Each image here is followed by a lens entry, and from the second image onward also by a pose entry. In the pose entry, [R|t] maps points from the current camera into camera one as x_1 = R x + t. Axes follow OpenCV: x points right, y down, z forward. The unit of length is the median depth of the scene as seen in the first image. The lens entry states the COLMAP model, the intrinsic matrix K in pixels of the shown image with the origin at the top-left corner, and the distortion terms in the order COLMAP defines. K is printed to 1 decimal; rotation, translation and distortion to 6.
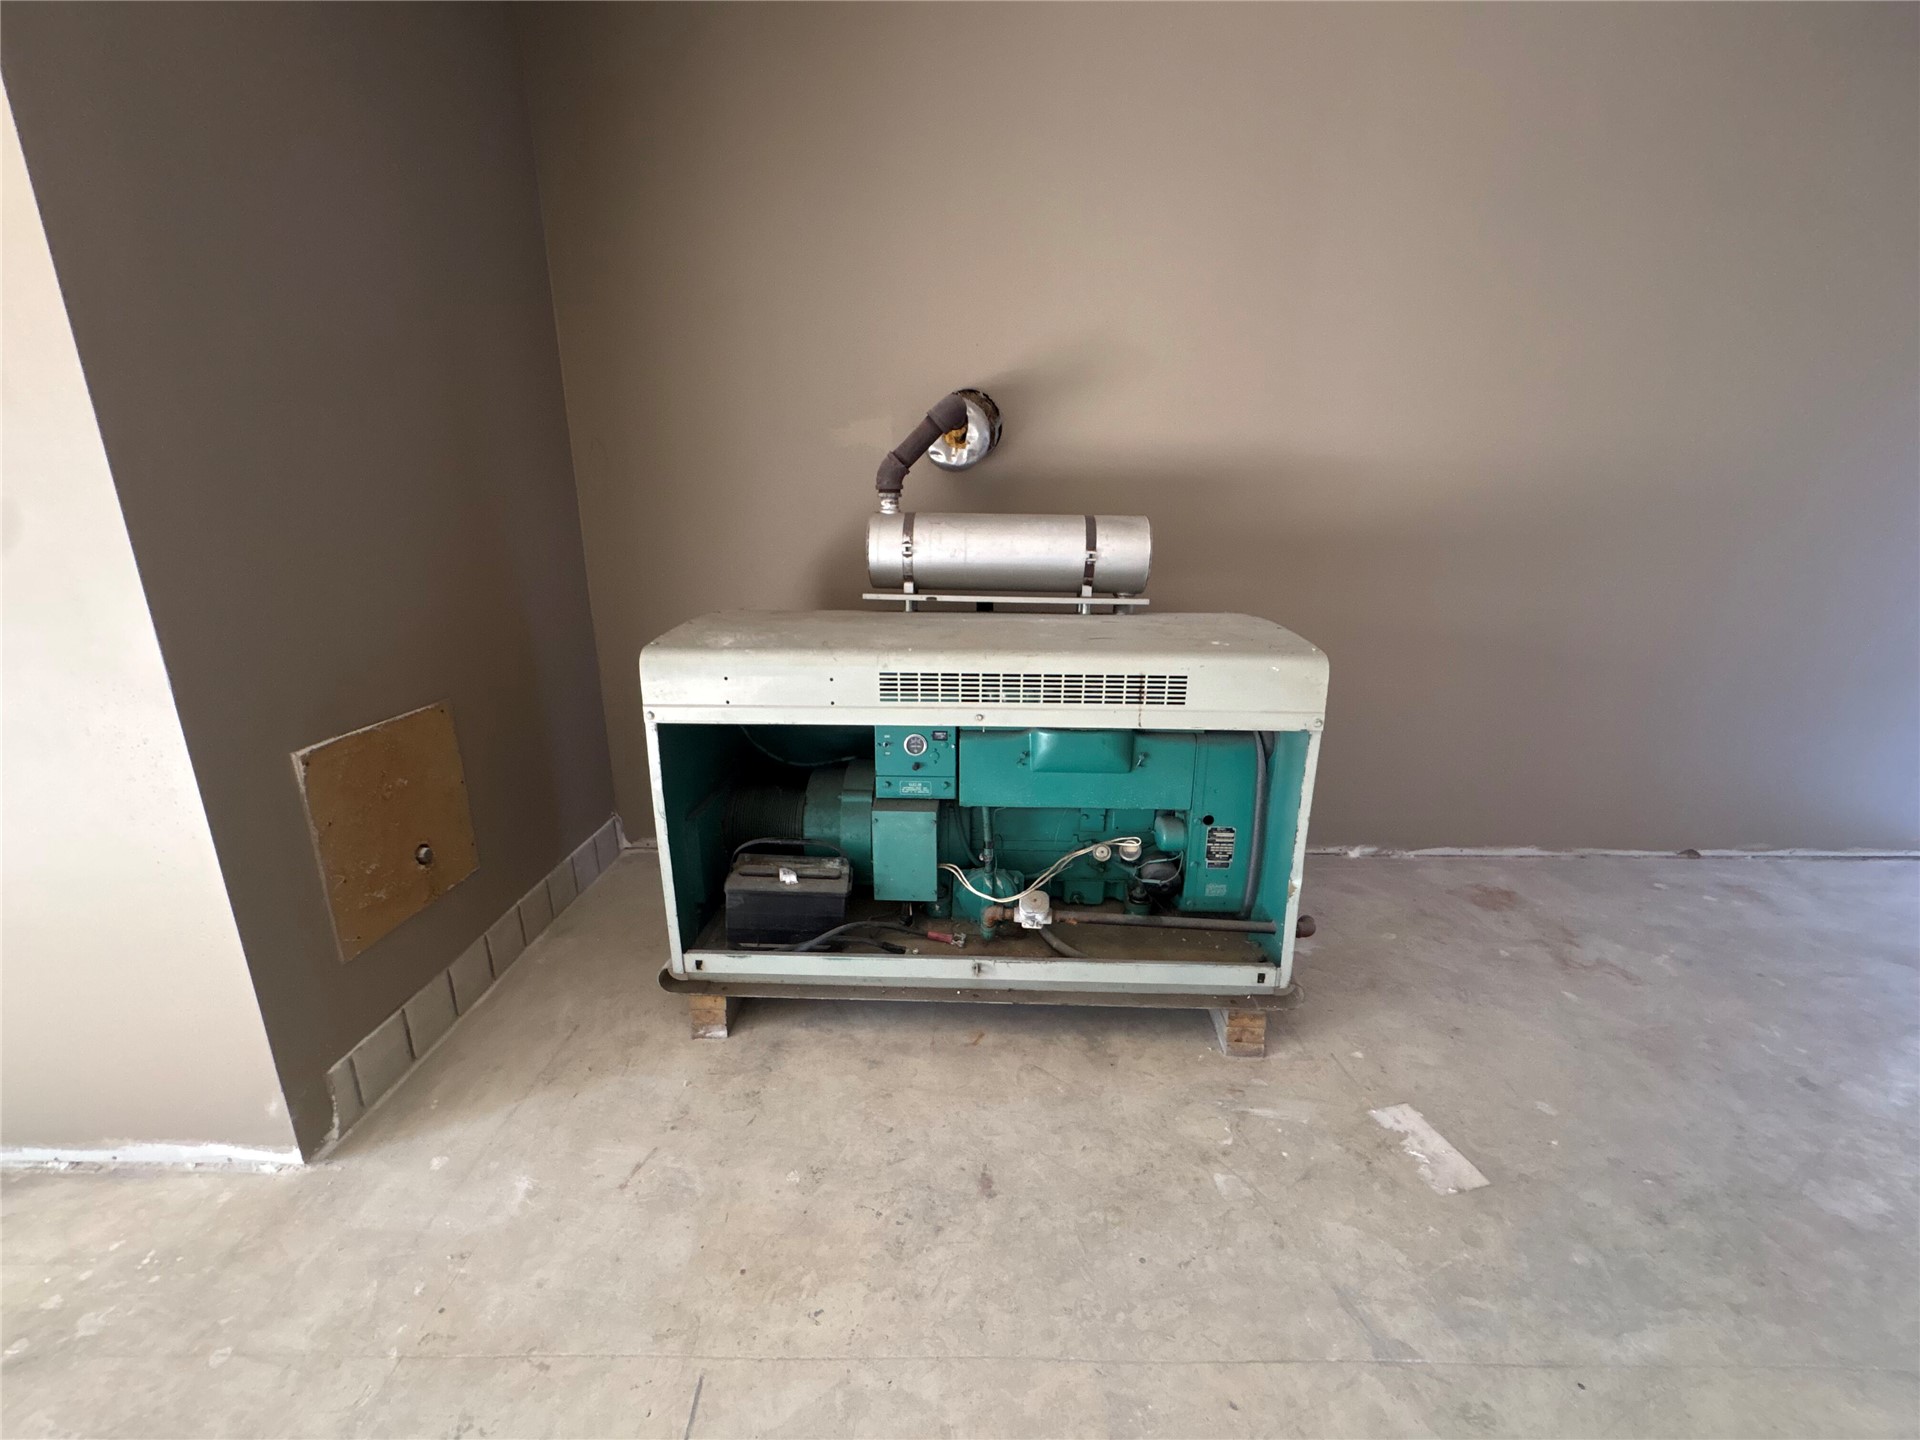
lens RADIAL K [[766.3, 0, 961.7], [0, 766.3, 717.0], [0, 0, 1]] dist [0.002825, -0.000064]
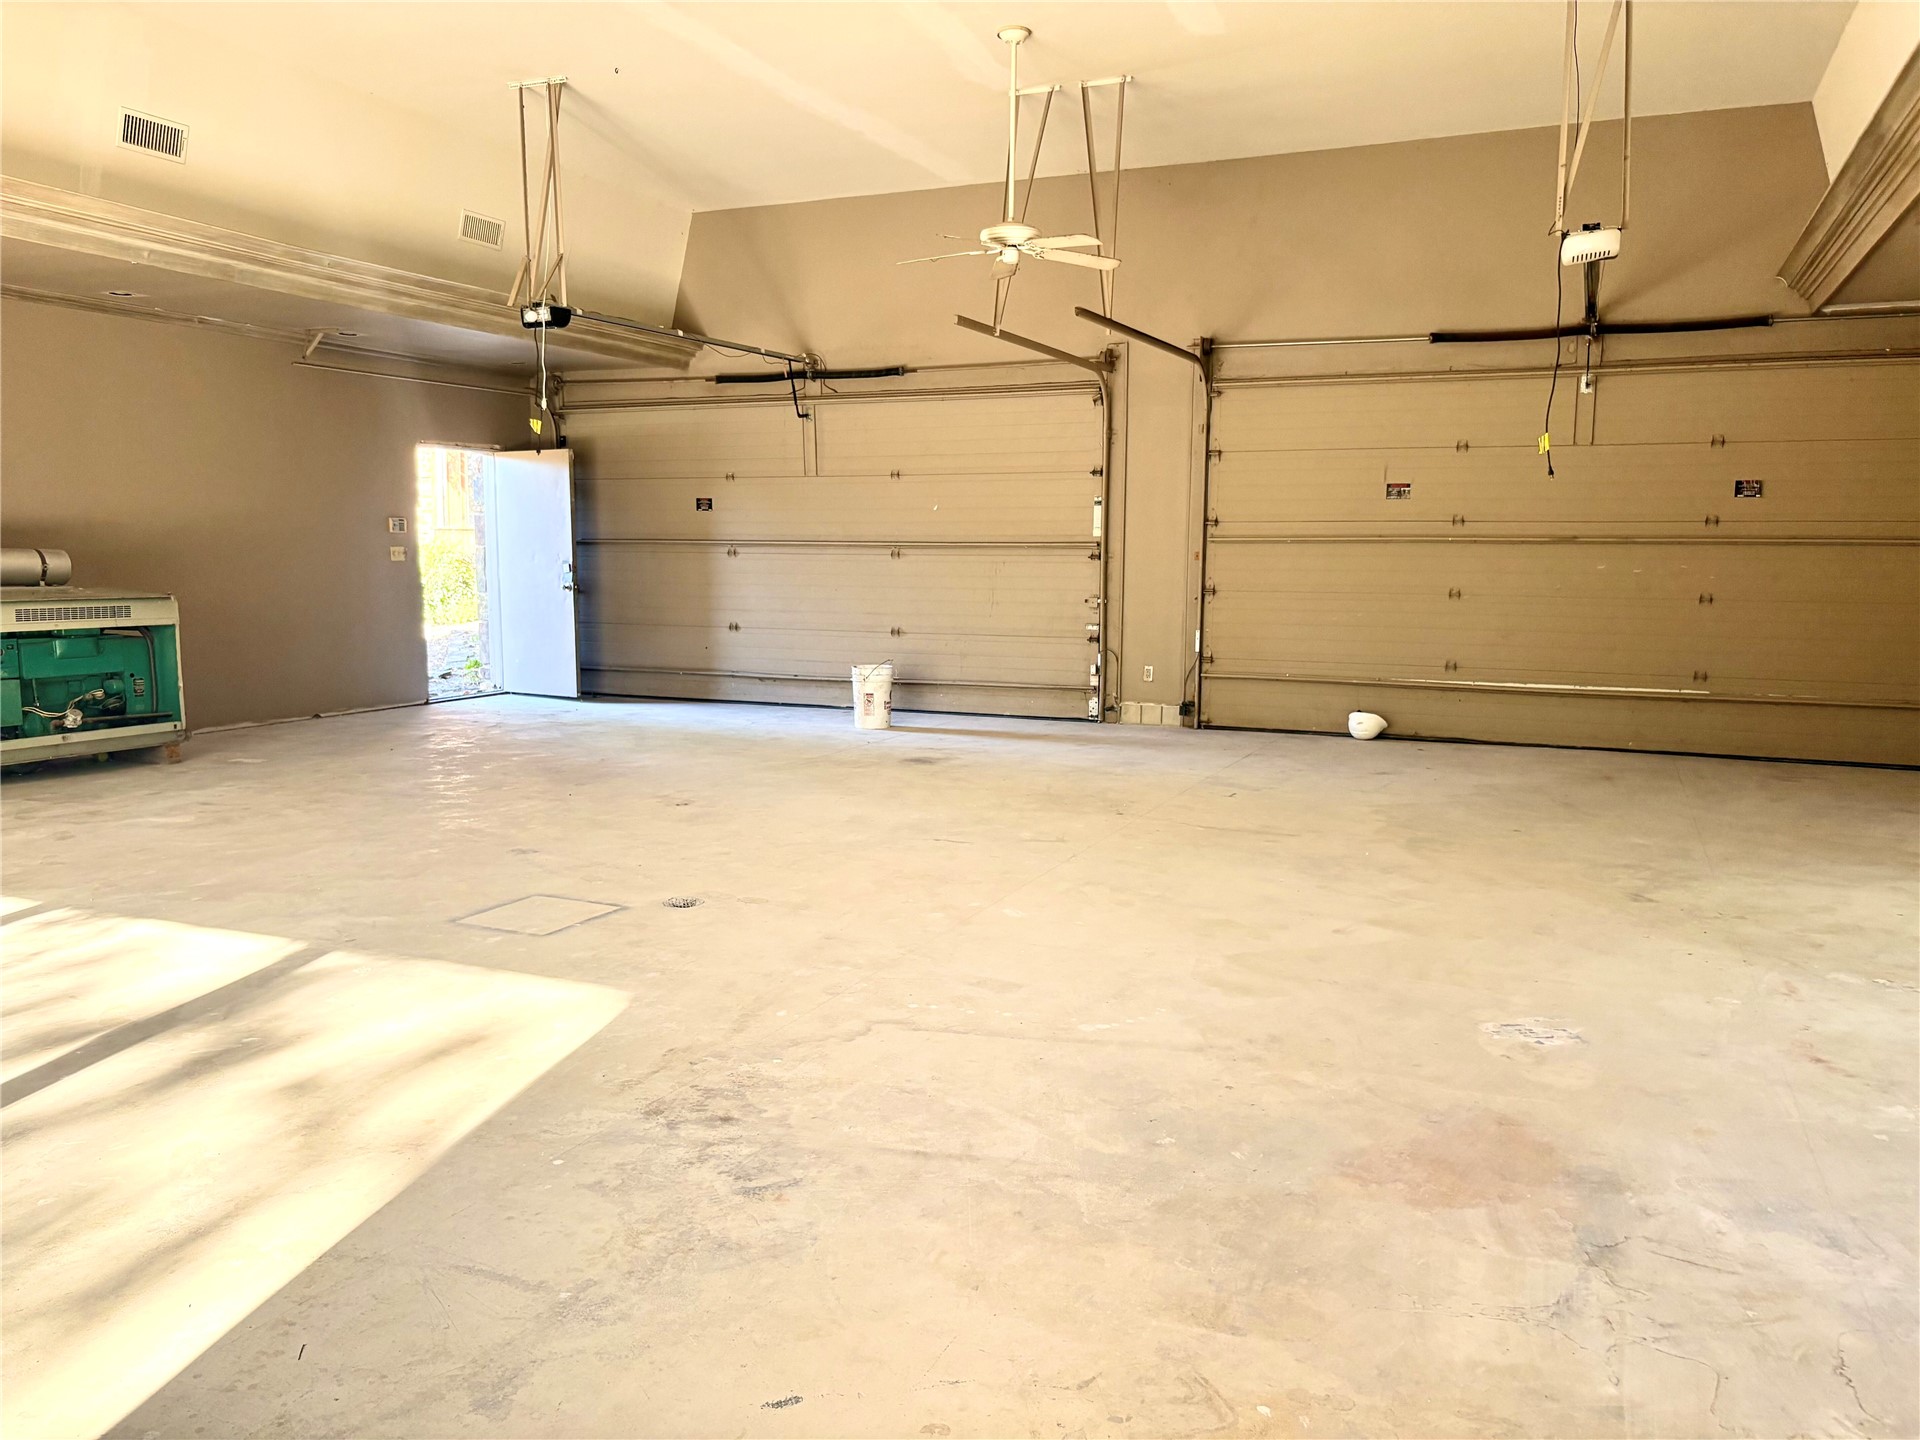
lens RADIAL K [[1440.1, 0, 962.9], [0, 1440.1, 720.3], [0, 0, 1]] dist [0.008160, 0.002898]
pose [[0.387410, -0.110986, 0.915202, -2.677961], [0.237161, 0.971315, 0.017399, 0.773827], [-0.890881, 0.210310, 0.402619, -2.927744]]
